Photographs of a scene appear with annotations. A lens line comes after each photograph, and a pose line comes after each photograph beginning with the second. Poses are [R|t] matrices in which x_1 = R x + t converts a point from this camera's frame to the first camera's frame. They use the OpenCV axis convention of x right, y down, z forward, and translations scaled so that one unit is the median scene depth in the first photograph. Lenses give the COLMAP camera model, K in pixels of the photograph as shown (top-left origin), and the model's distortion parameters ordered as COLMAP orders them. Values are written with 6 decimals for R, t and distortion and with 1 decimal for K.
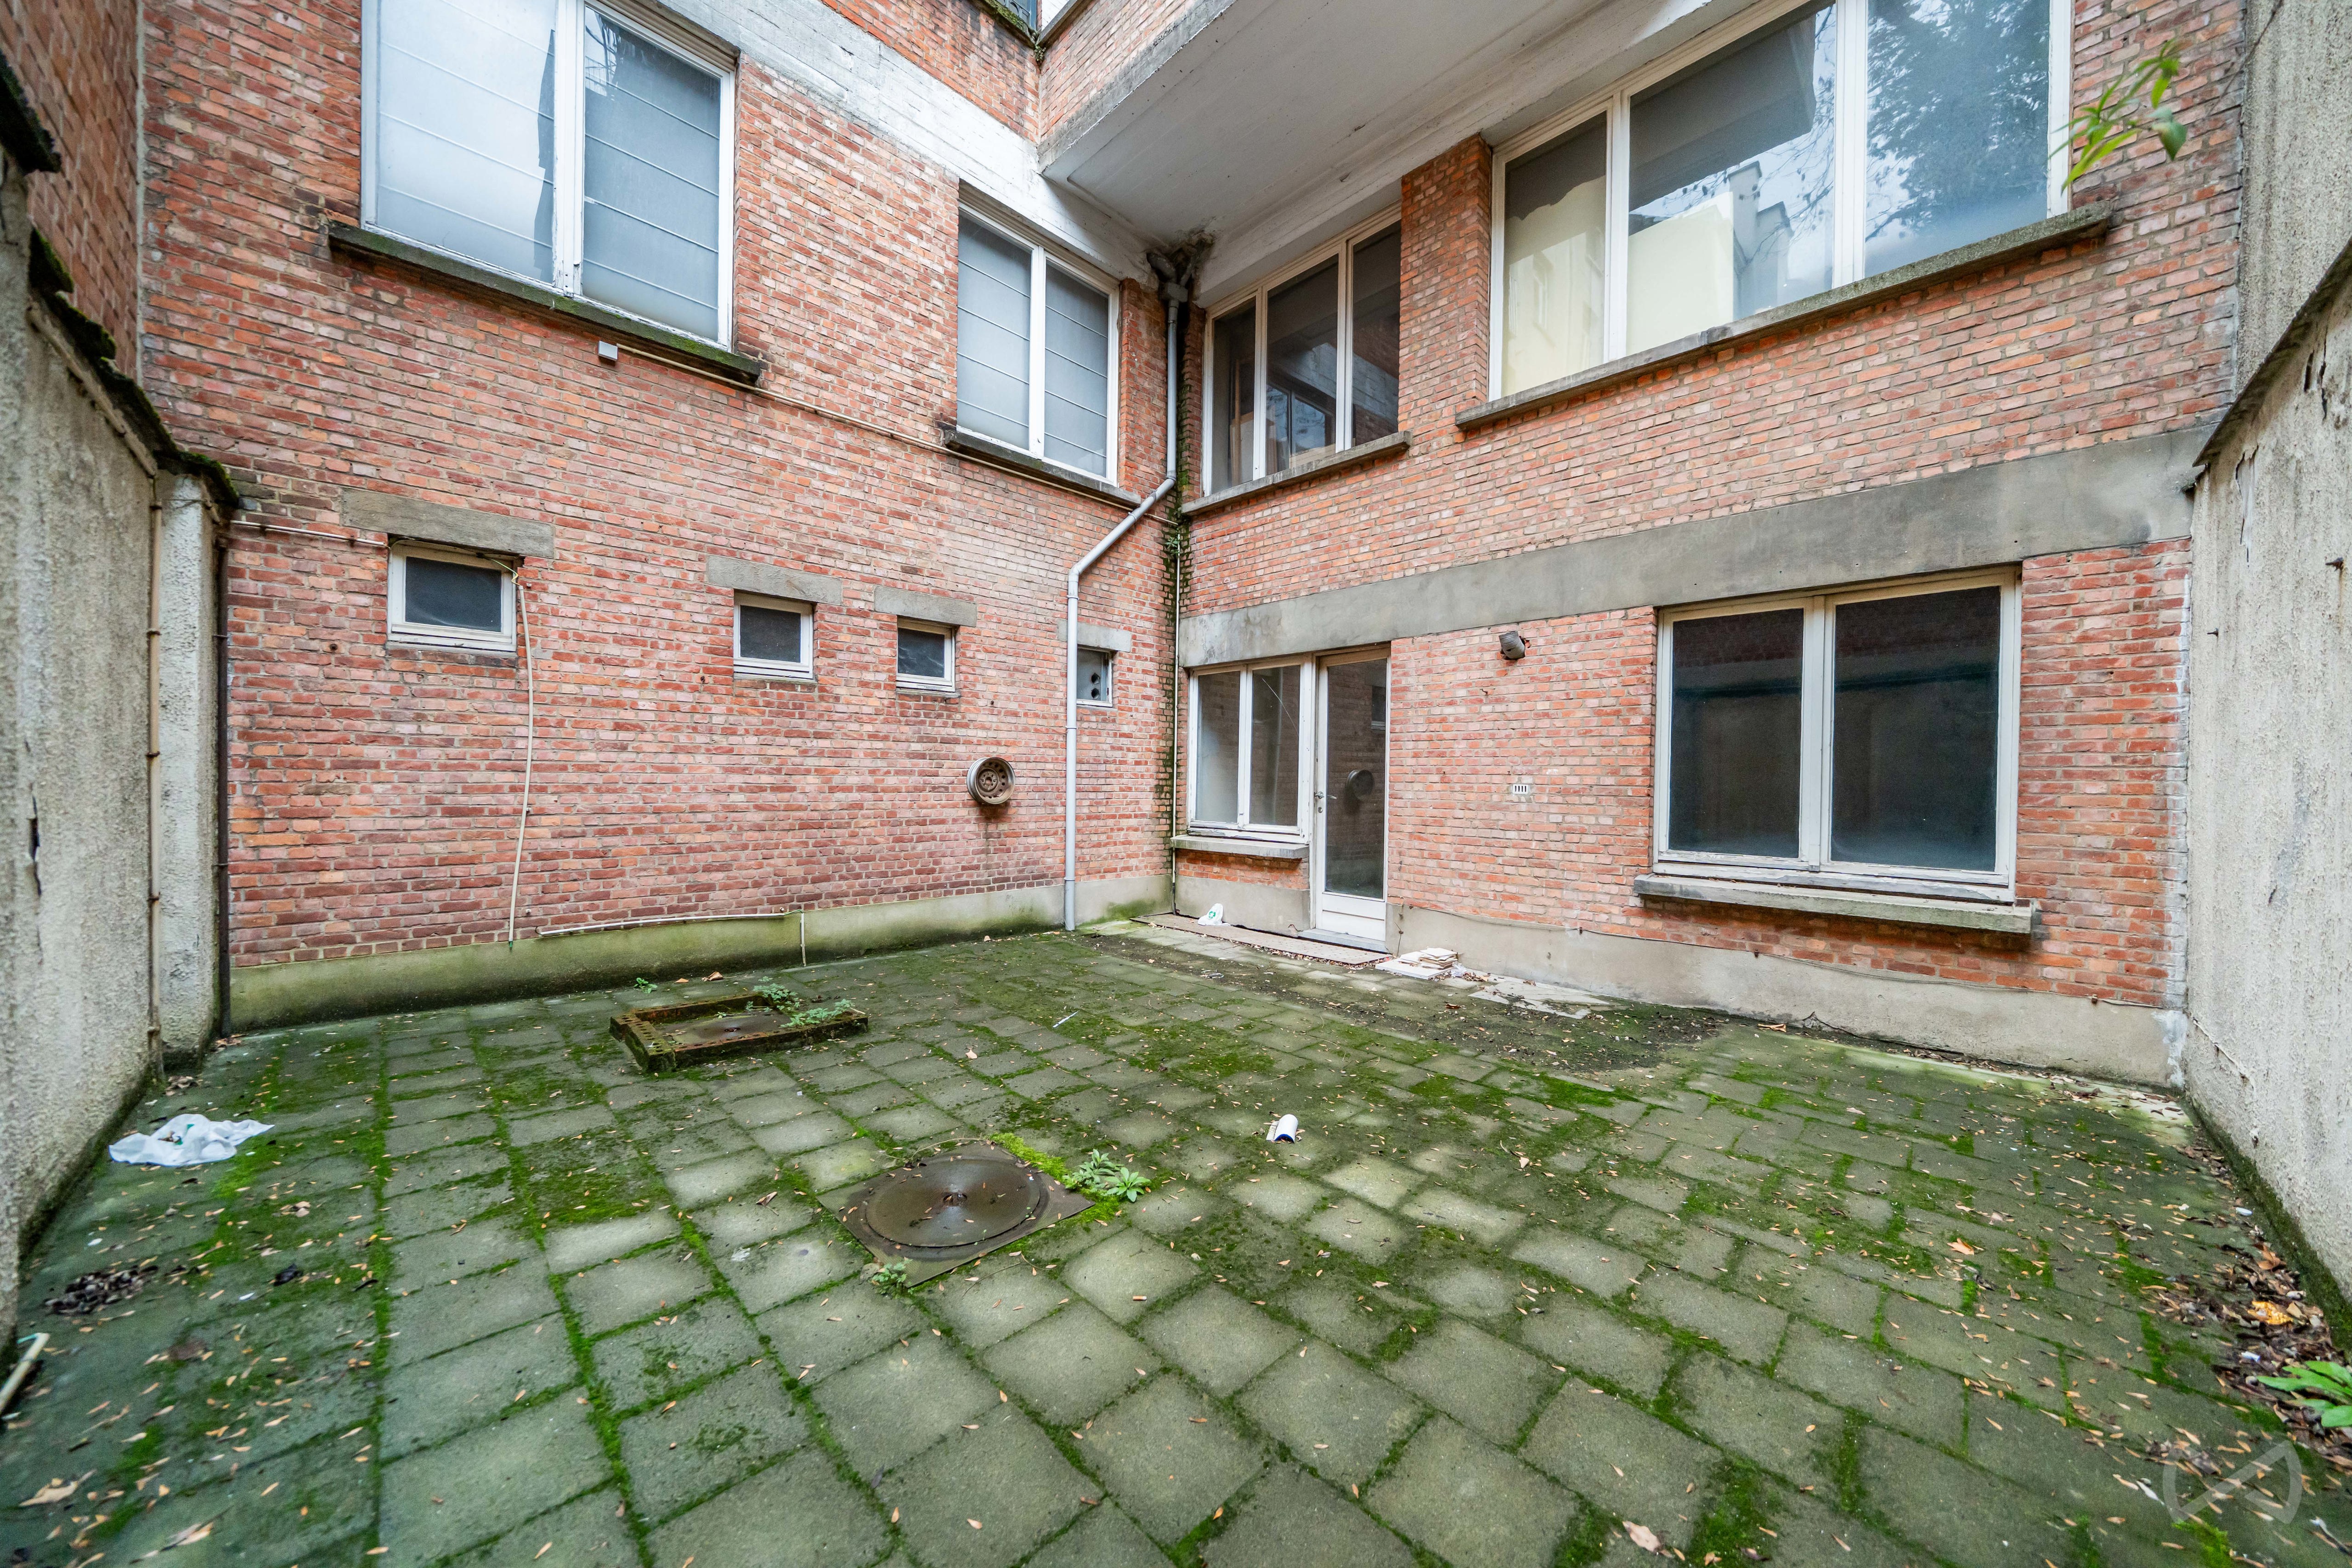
lens RADIAL K [[809.0, 0, 1173.6], [0, 809.0, 784.0], [0, 0, 1]] dist [-0.006363, 0.000004]
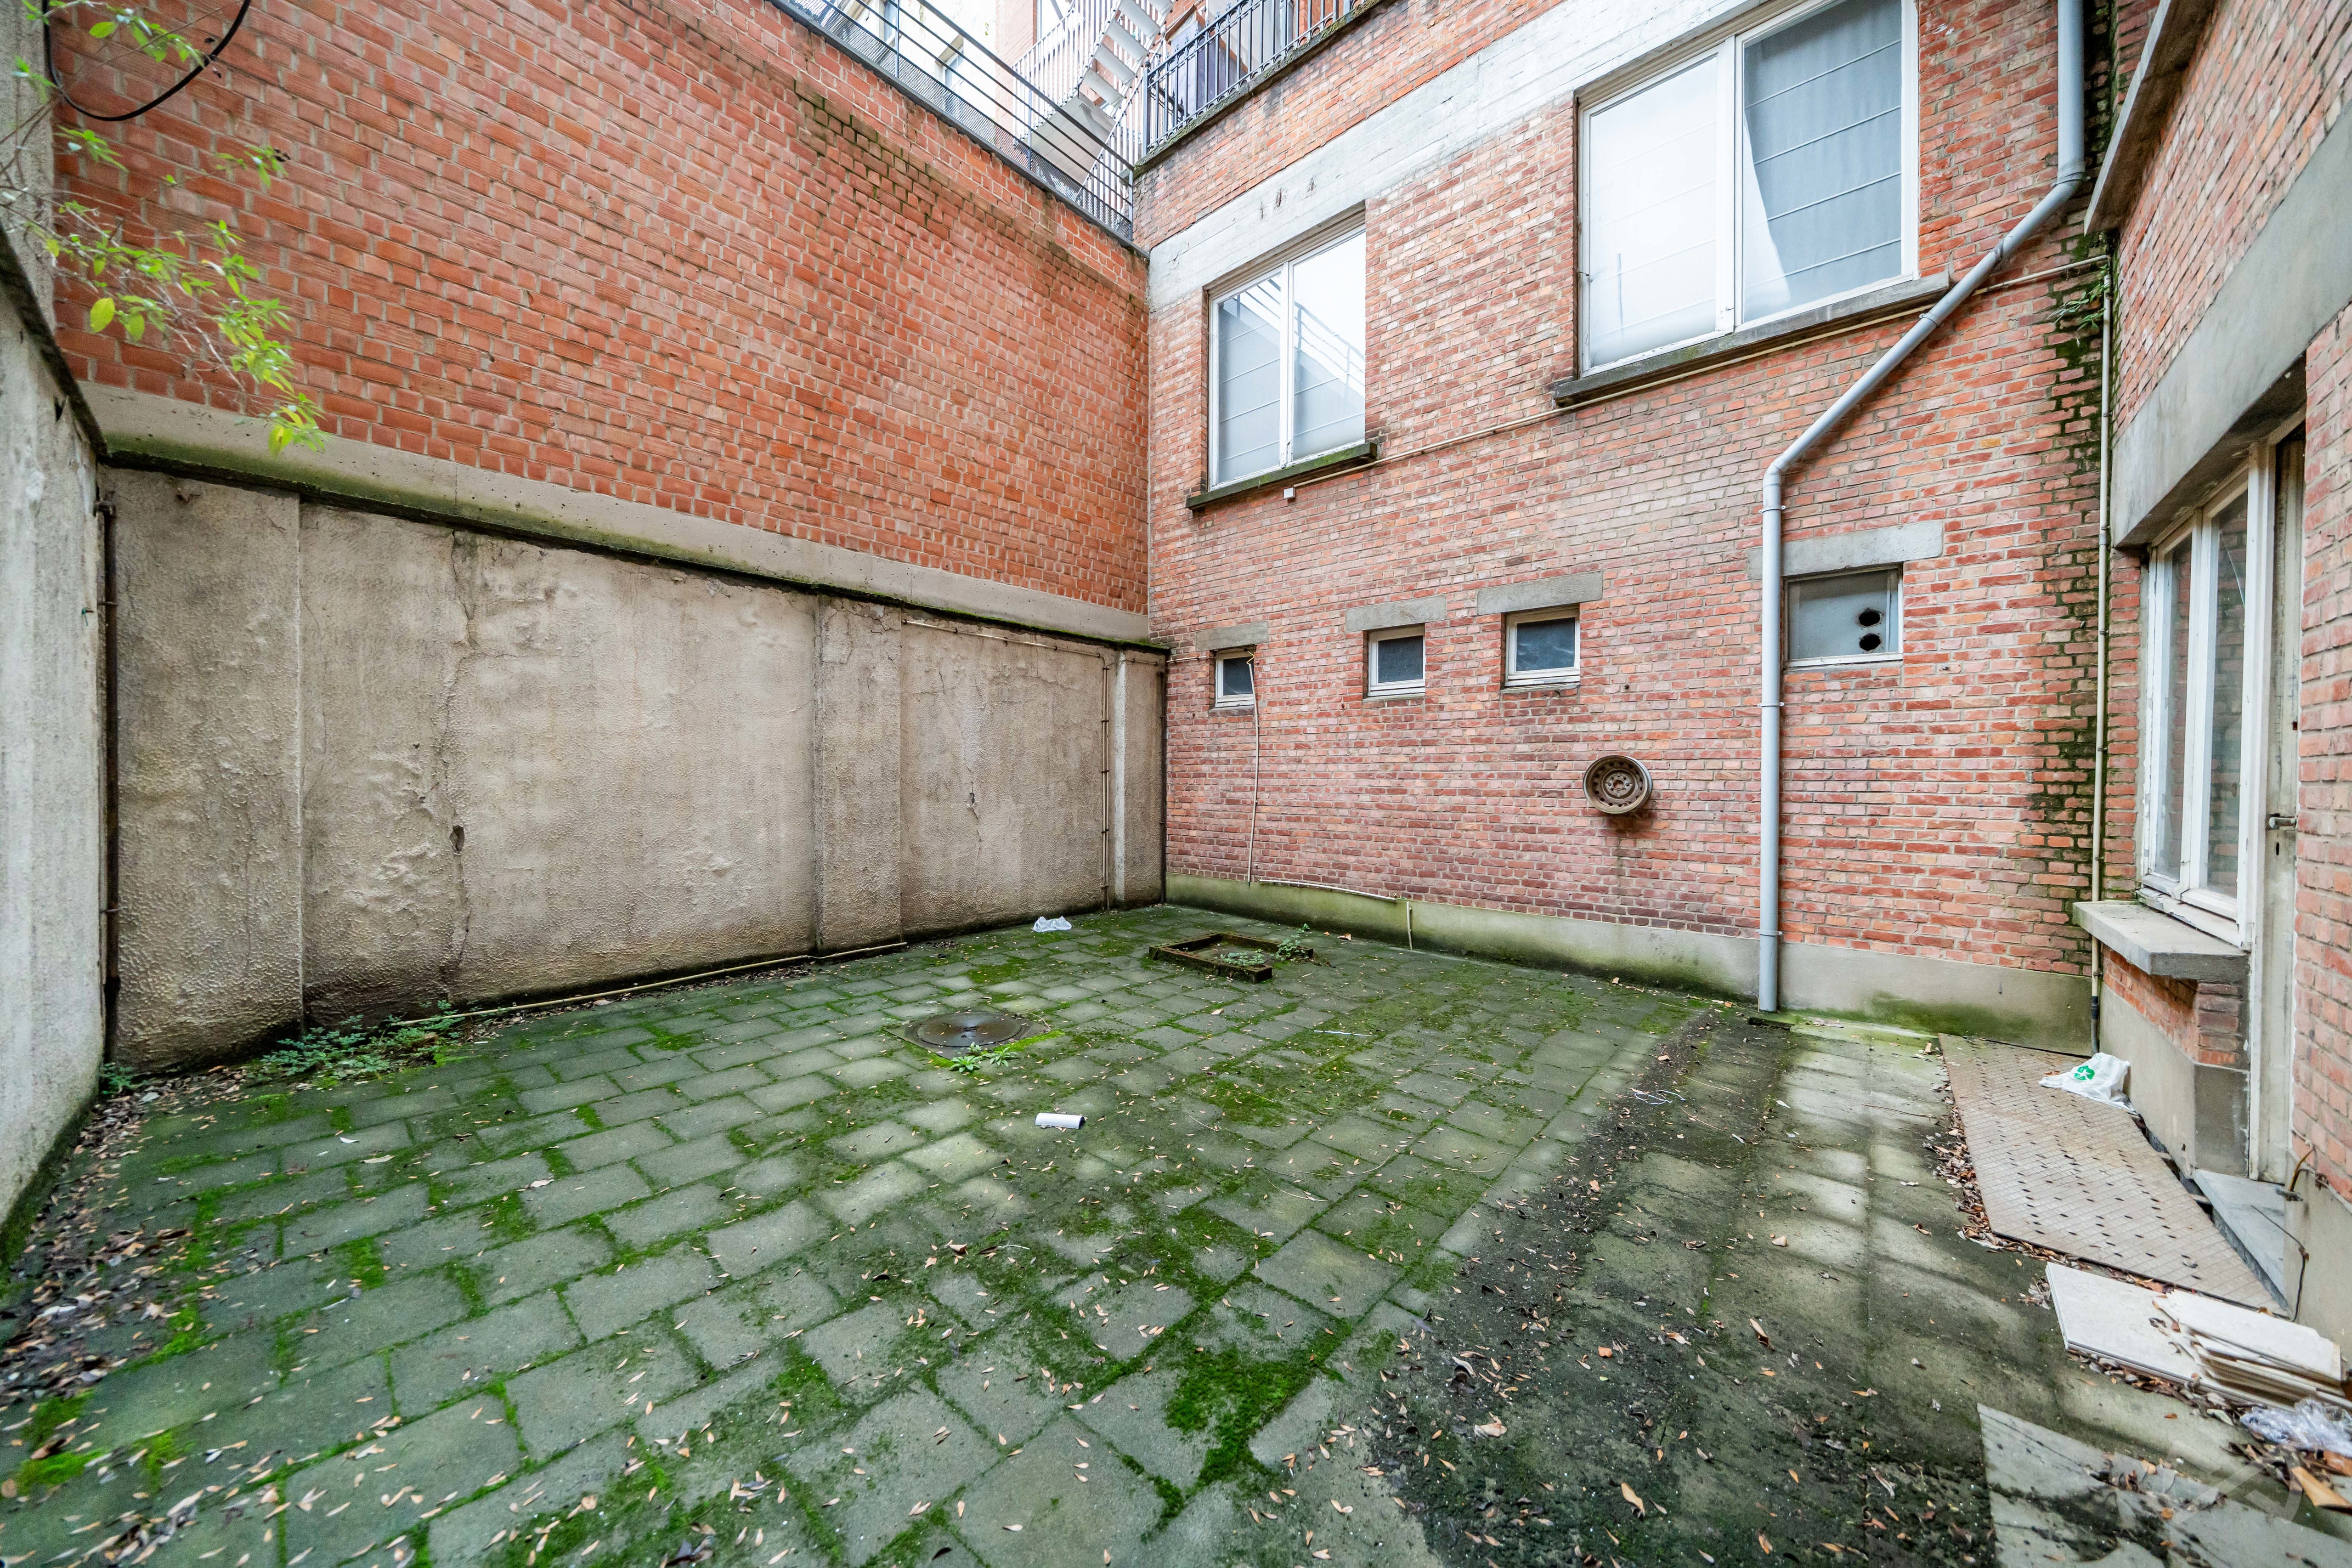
lens RADIAL K [[809.0, 0, 1173.6], [0, 809.0, 784.0], [0, 0, 1]] dist [-0.006363, 0.000004]
pose [[0.053030, -0.005435, -0.998578, 0.708939], [-0.013100, 0.999895, -0.006138, 0.007564], [0.998507, 0.013407, 0.052953, 0.662843]]
